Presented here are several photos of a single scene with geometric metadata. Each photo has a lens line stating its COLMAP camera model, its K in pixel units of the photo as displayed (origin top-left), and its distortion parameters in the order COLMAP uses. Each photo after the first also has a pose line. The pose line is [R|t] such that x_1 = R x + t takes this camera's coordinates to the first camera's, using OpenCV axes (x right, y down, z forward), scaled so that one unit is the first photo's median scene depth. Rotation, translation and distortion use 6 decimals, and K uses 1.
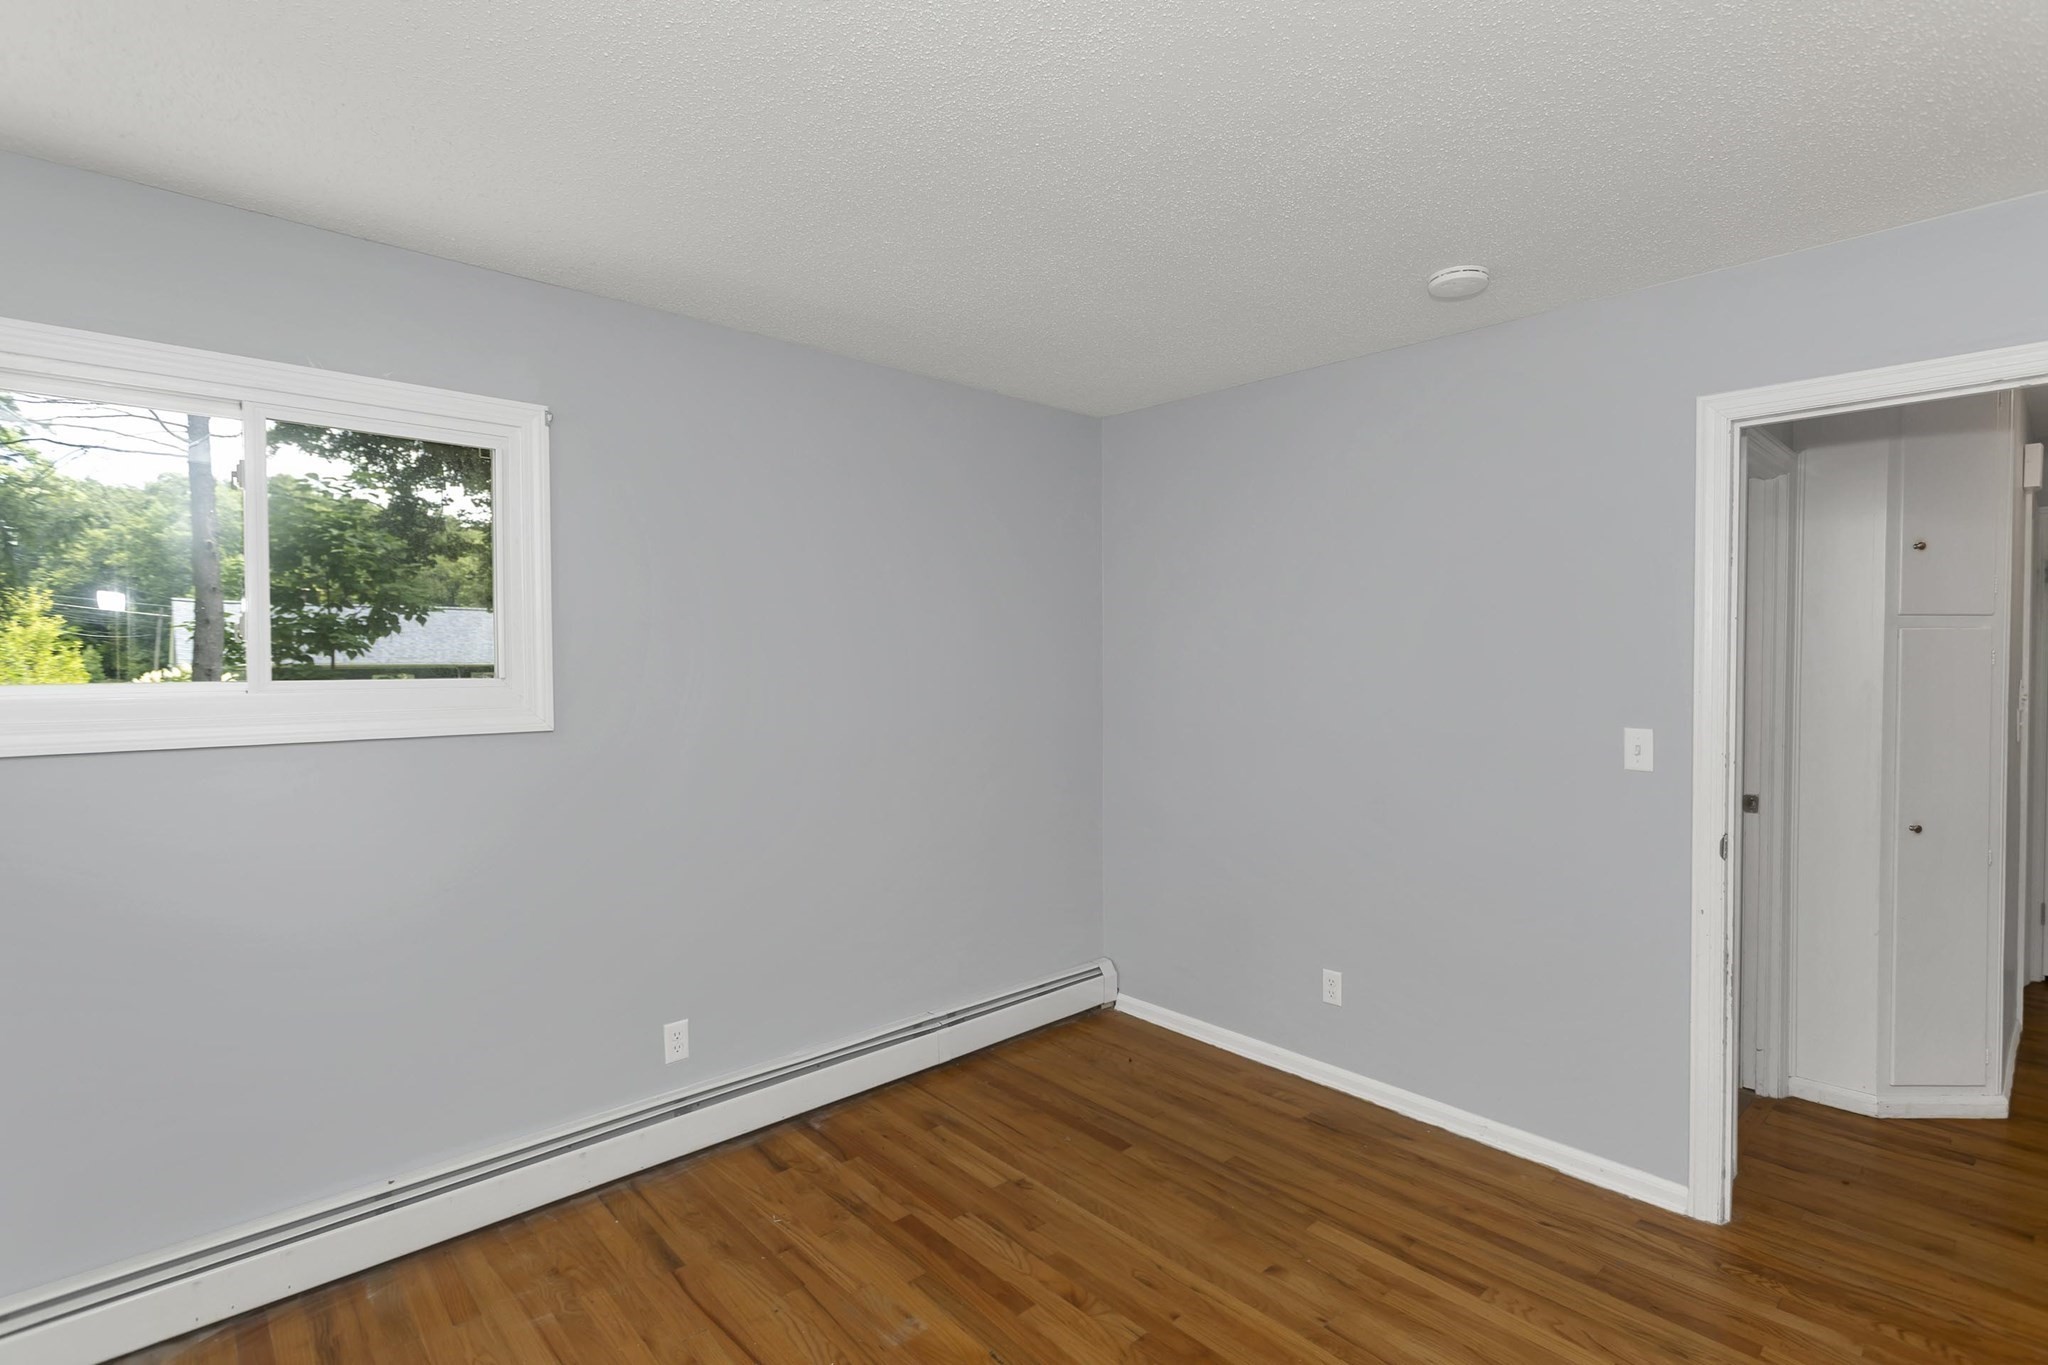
lens RADIAL K [[976.1, 0, 1021.1], [0, 976.1, 671.8], [0, 0, 1]] dist [-0.002066, 0.000243]
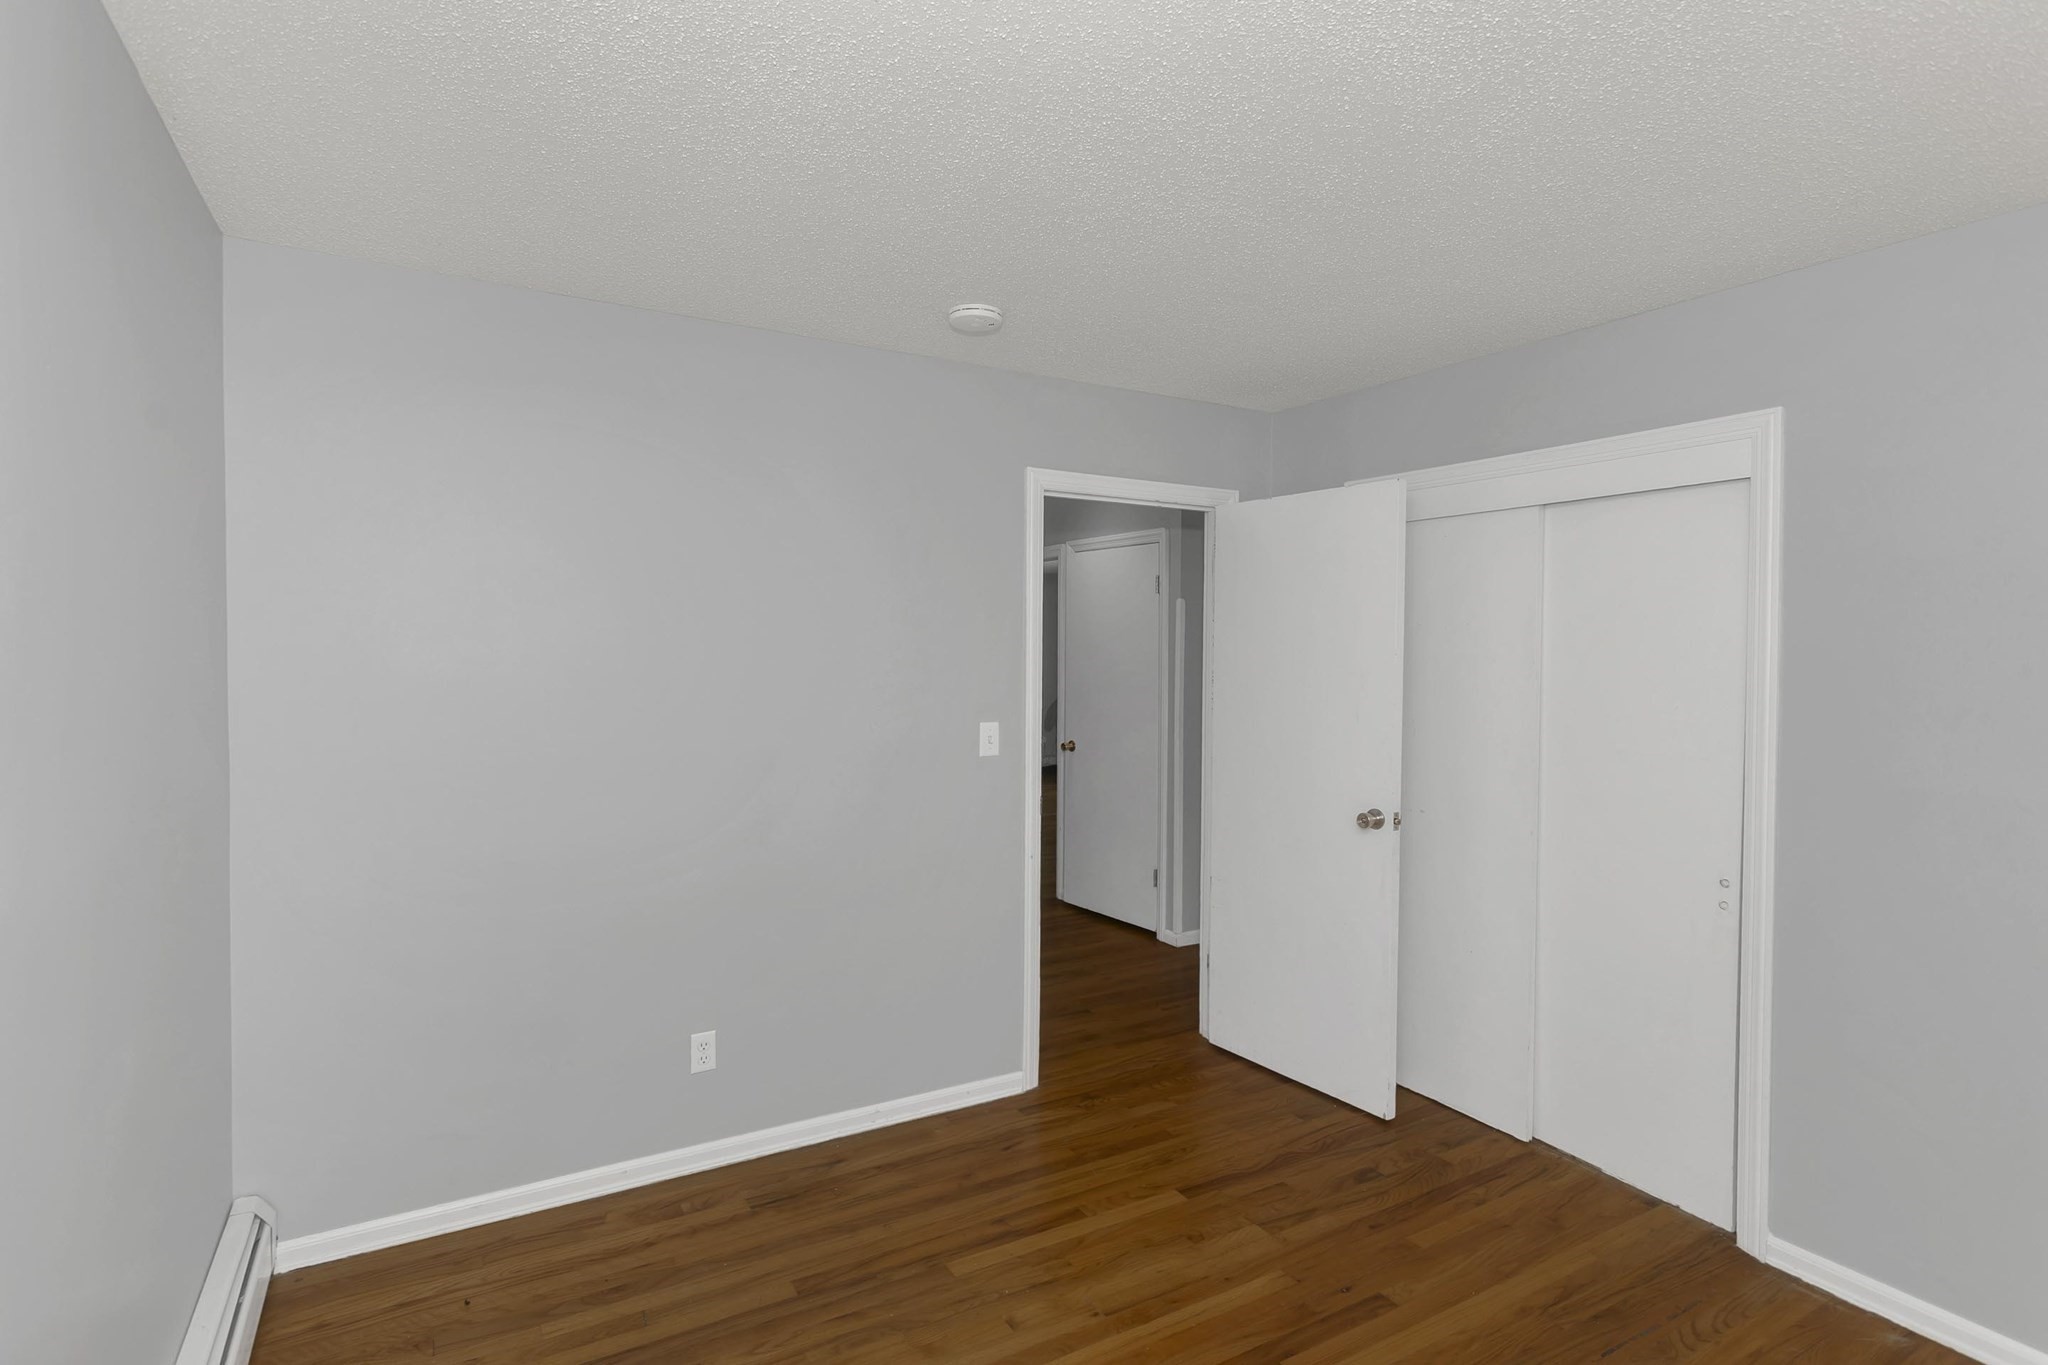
lens RADIAL K [[976.1, 0, 1021.1], [0, 976.1, 671.8], [0, 0, 1]] dist [-0.002066, 0.000243]
pose [[0.227253, -0.012941, 0.973750, -0.569329], [0.014474, 0.999846, 0.009909, -0.017775], [-0.973728, 0.011842, 0.227405, 0.680546]]
